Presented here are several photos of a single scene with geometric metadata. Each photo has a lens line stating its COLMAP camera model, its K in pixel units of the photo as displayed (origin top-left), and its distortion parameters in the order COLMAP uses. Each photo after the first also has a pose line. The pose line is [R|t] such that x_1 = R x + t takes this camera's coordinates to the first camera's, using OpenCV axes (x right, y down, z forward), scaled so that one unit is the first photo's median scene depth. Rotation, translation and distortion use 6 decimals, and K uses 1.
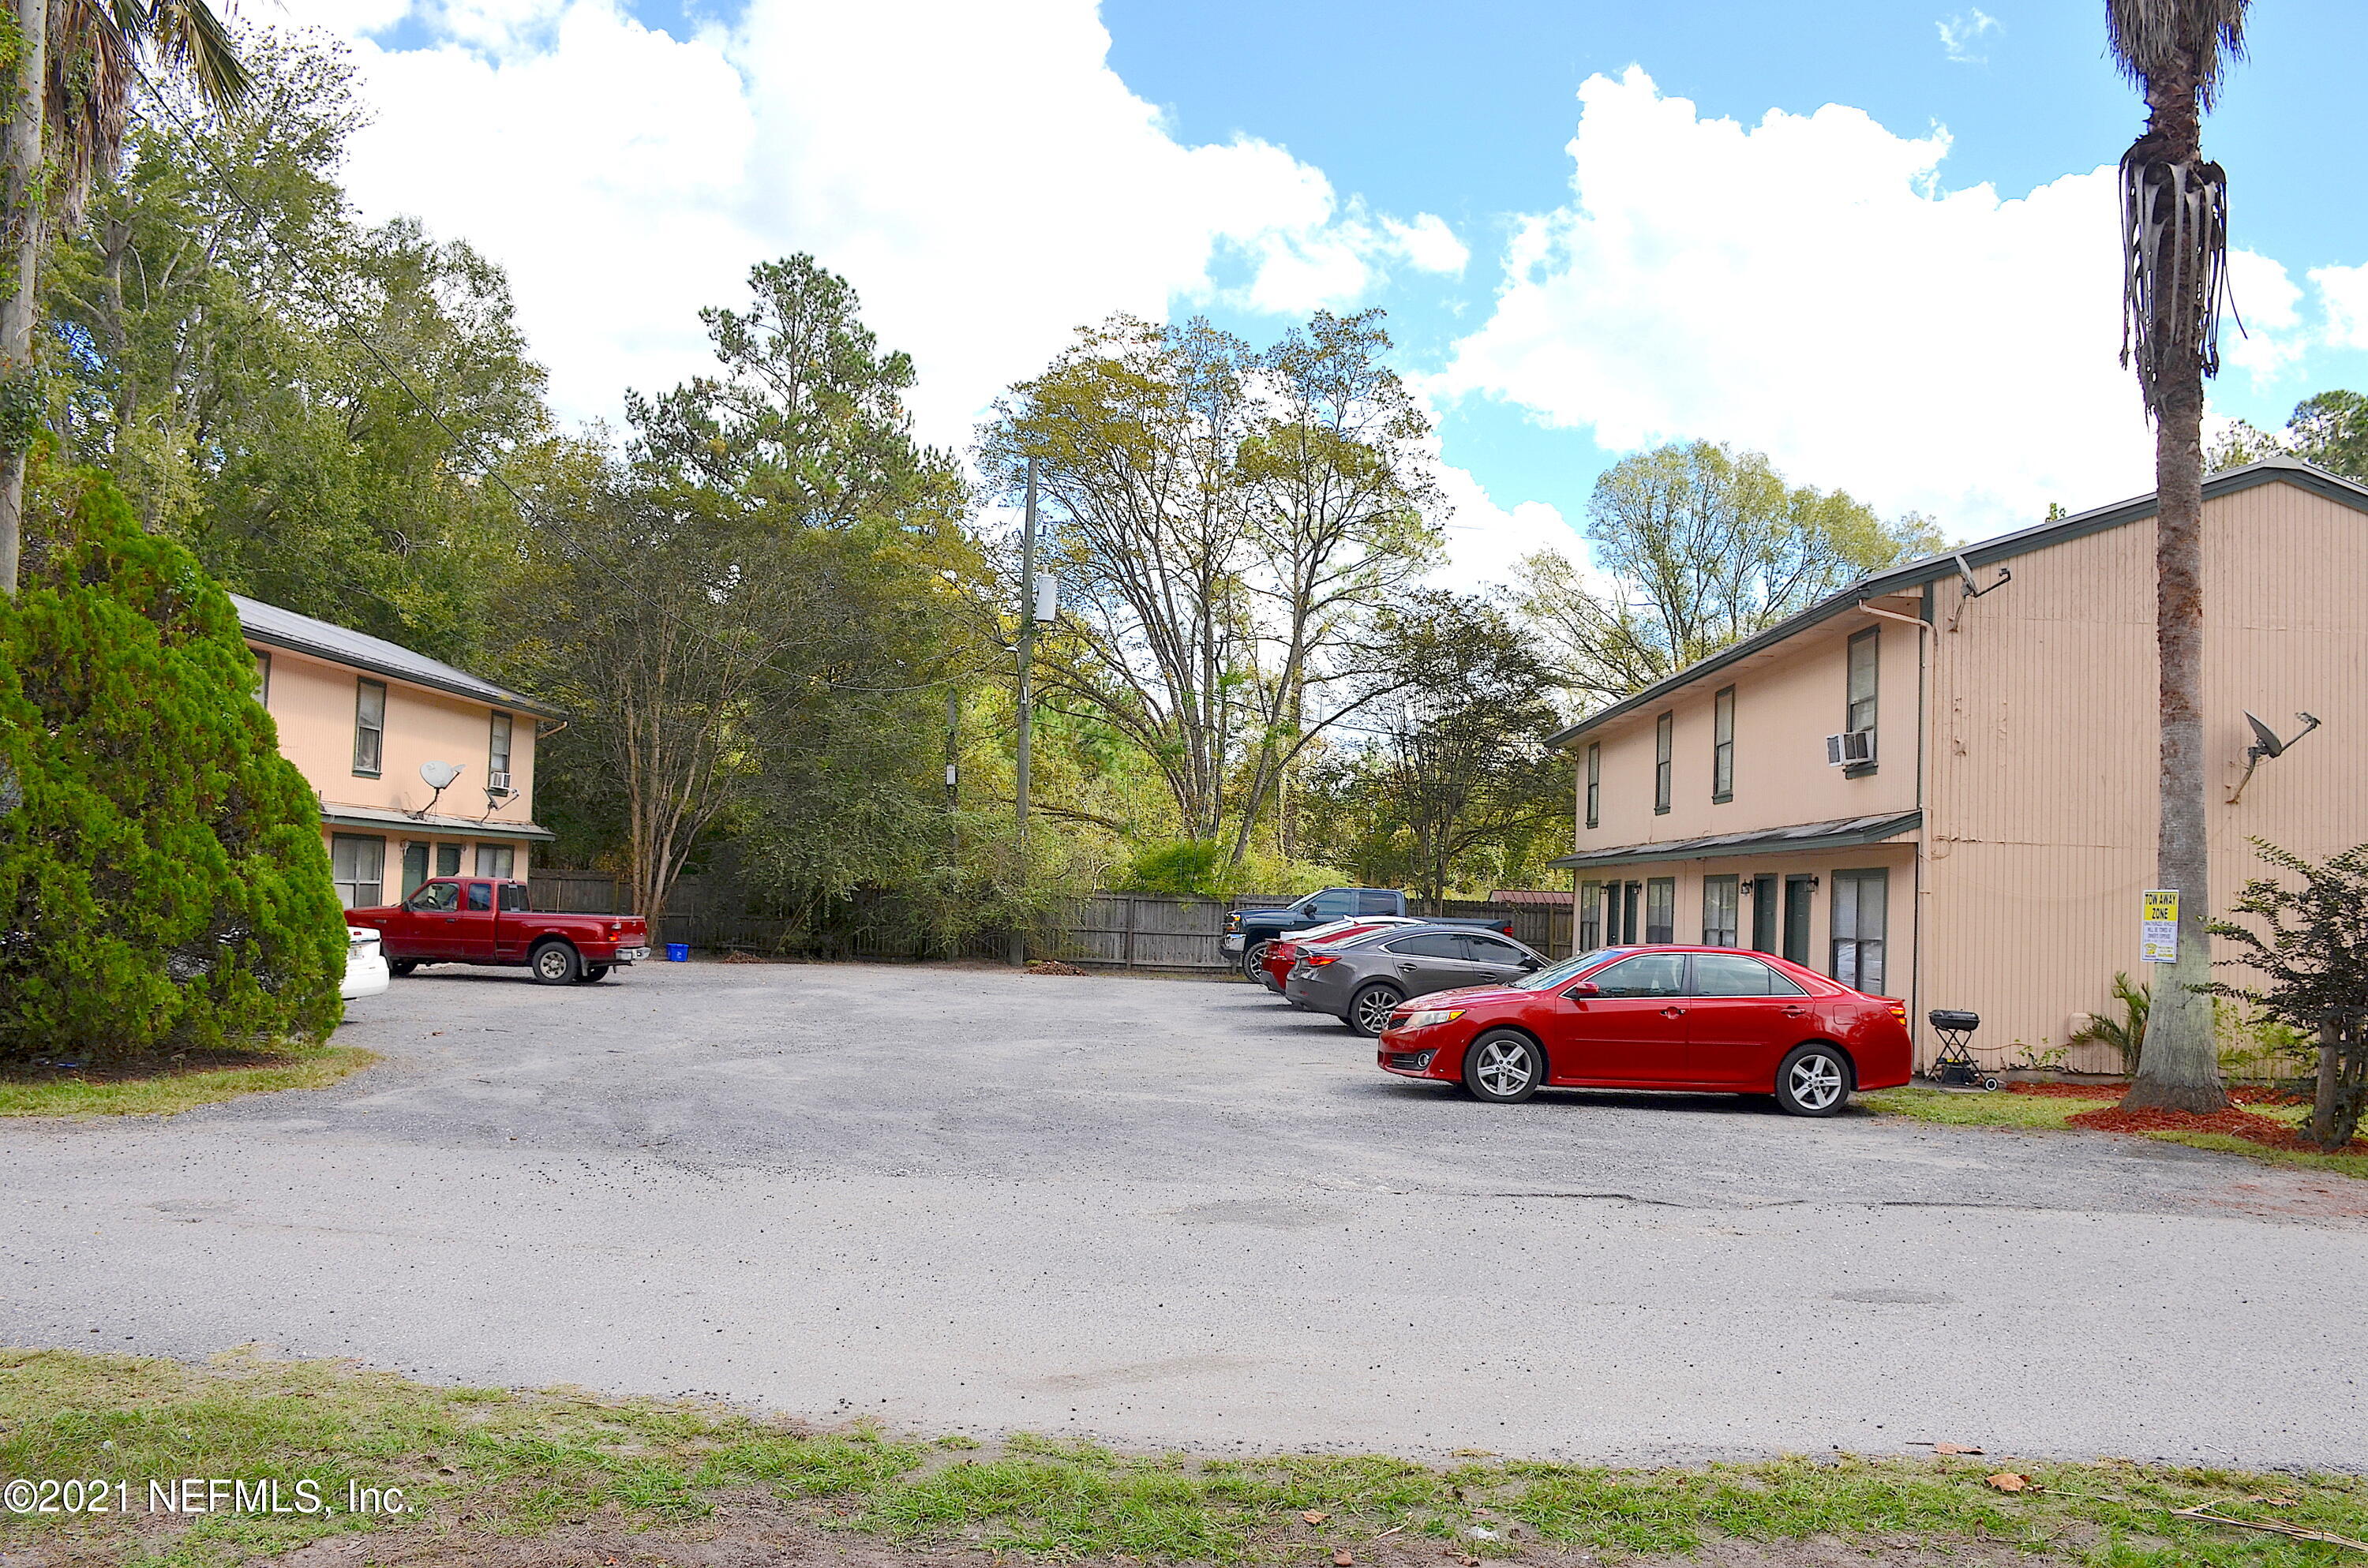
lens RADIAL K [[1875.8, 0, 1184.0], [0, 1875.8, 784.0], [0, 0, 1]] dist [-0.140694, 0.095498]
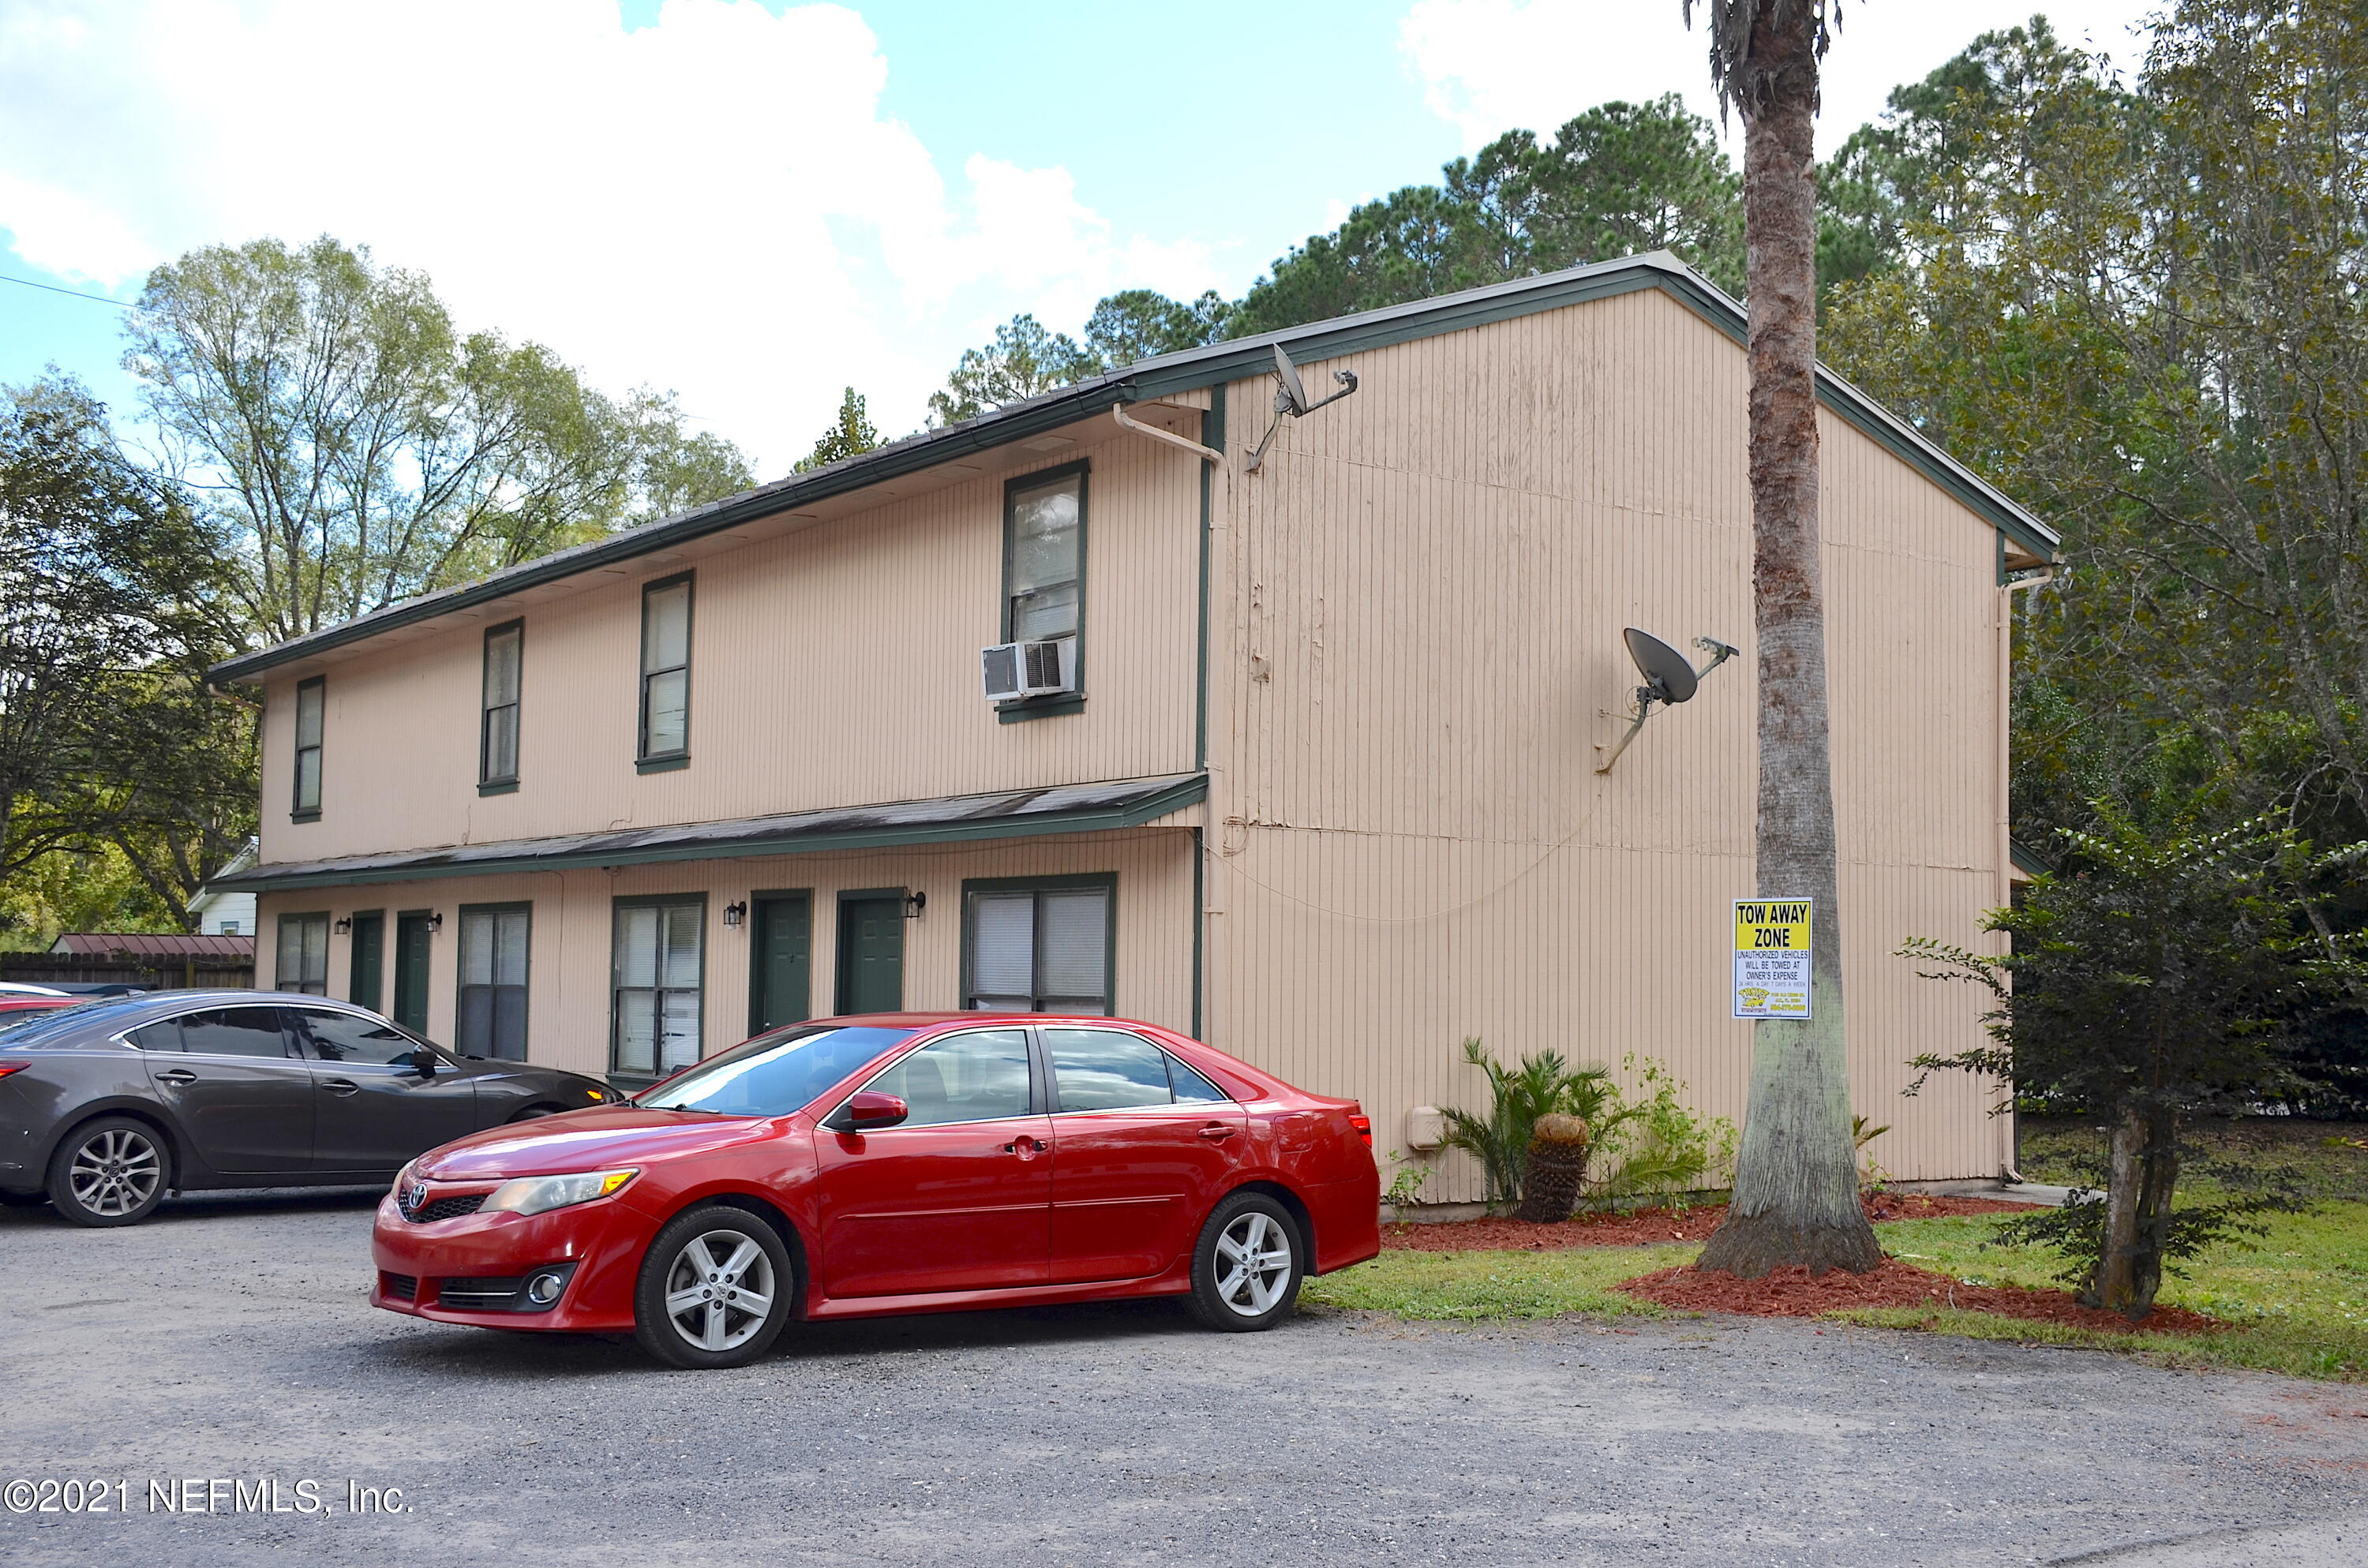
lens RADIAL K [[2592.8, 0, 1184.0], [0, 2592.8, 784.0], [0, 0, 1]] dist [-0.005818, 0.214572]
pose [[0.795115, 0.020759, 0.606103, -0.105049], [-0.019348, 0.999774, -0.008861, 0.025437], [-0.606150, -0.004681, 0.795337, 0.346777]]
